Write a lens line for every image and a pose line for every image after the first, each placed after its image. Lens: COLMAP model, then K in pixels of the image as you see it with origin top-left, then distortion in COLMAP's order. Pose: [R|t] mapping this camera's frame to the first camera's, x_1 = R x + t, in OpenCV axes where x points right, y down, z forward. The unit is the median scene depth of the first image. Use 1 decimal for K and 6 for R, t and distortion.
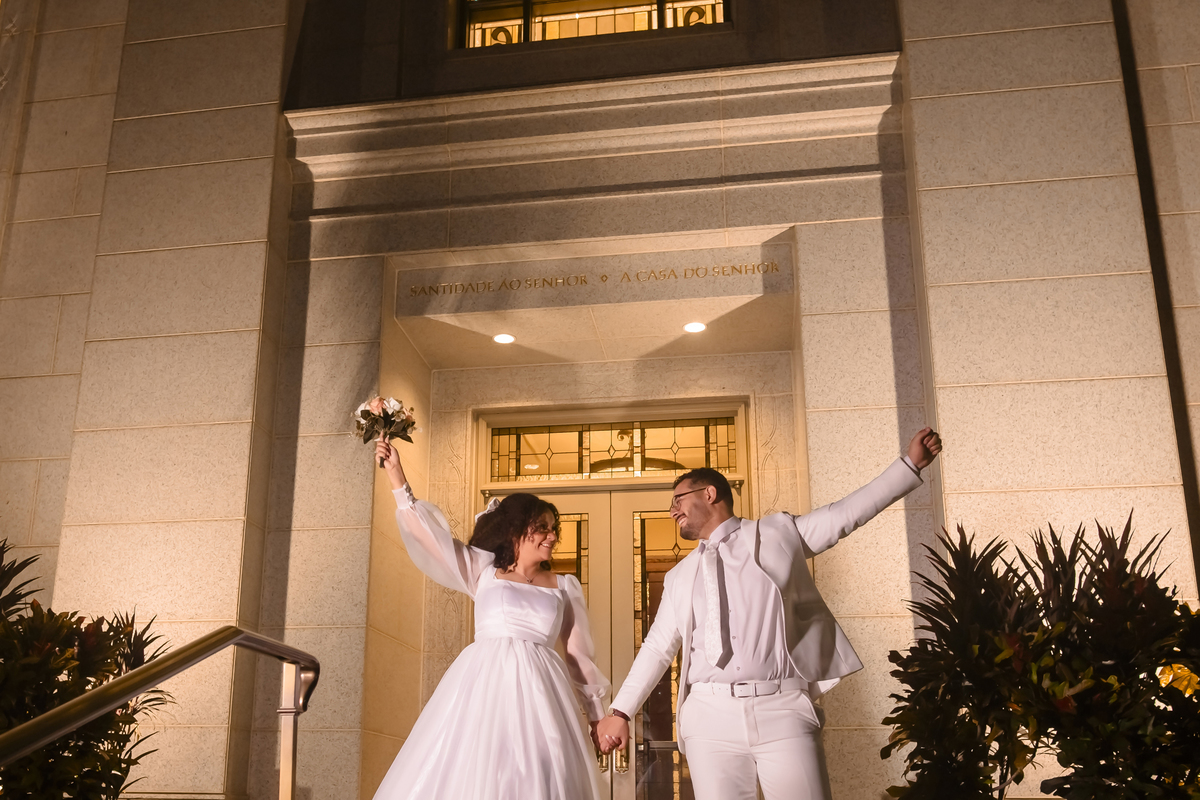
lens RADIAL K [[1135.4, 0, 574.6], [0, 1135.4, 505.7], [0, 0, 1]] dist [-0.032177, 0.009469]
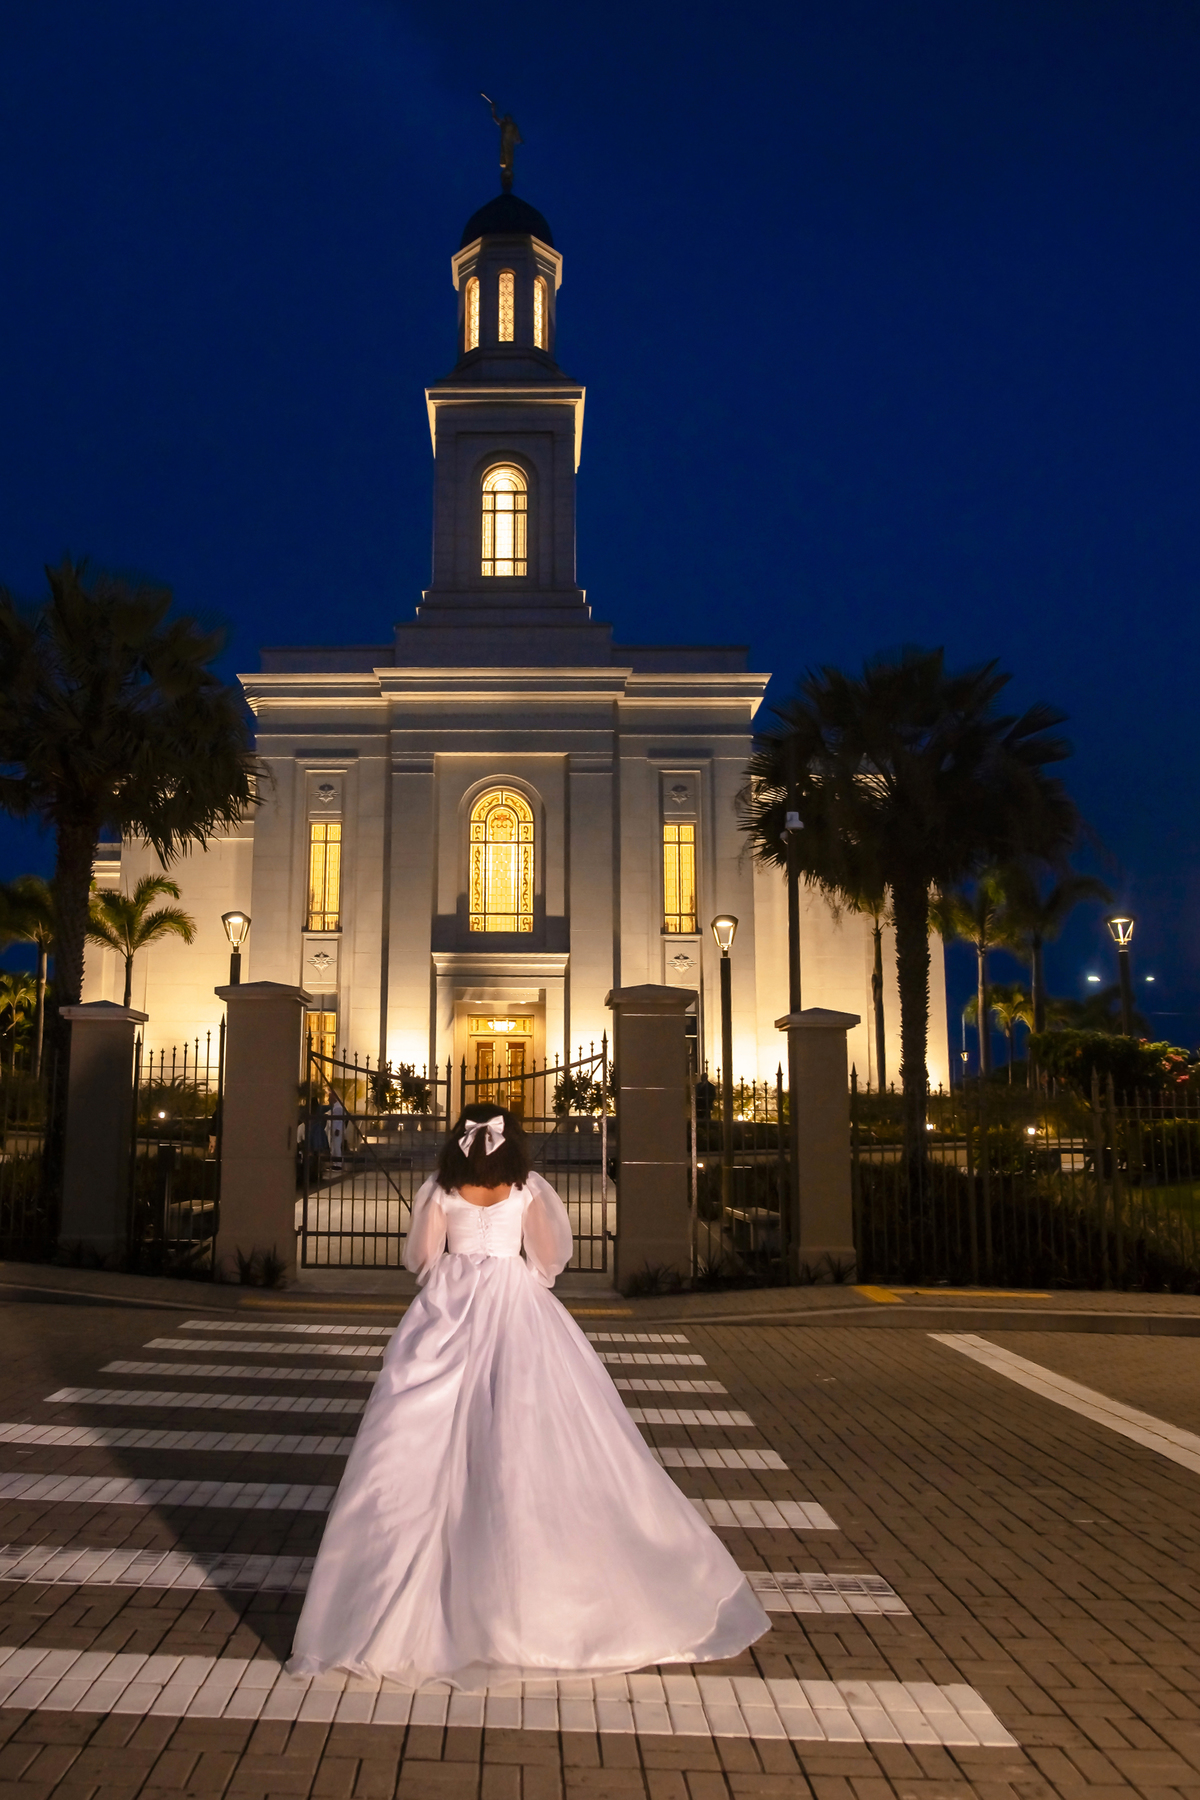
lens RADIAL K [[1703.0, 0, 452.1], [0, 1703.0, 903.8], [0, 0, 1]] dist [-0.032177, 0.009469]
pose [[0.992427, 0.021290, 0.120975, -1.008584], [-0.036655, 0.991322, 0.126242, -1.410821], [-0.117237, -0.129721, 0.984595, -5.612345]]
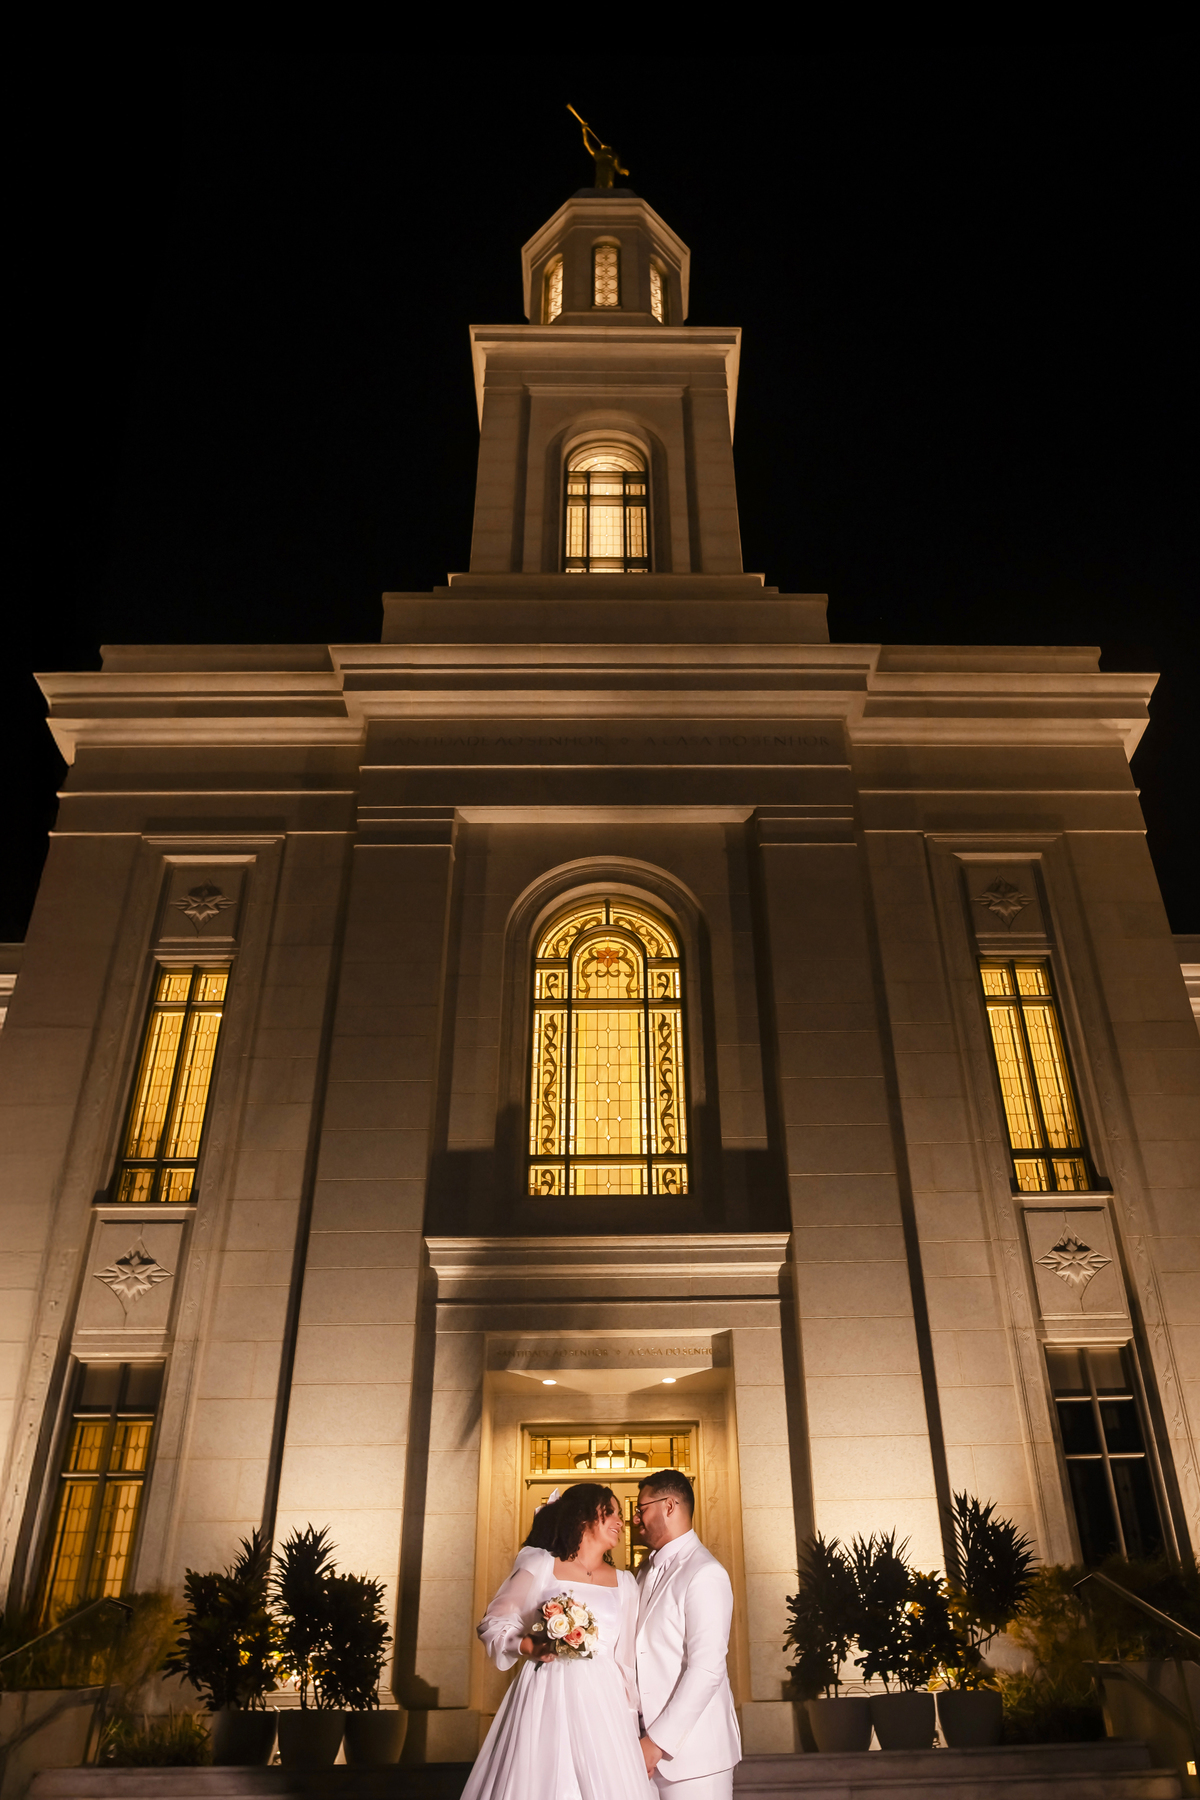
lens RADIAL K [[1402.2, 0, 670.1], [0, 1402.2, 958.6], [0, 0, 1]] dist [-0.032320, 0.003339]
pose [[0.979680, 0.075803, 0.185692, -0.327218], [-0.020073, 0.958237, -0.285272, -0.171637], [-0.199561, 0.275747, 0.940286, -1.114498]]
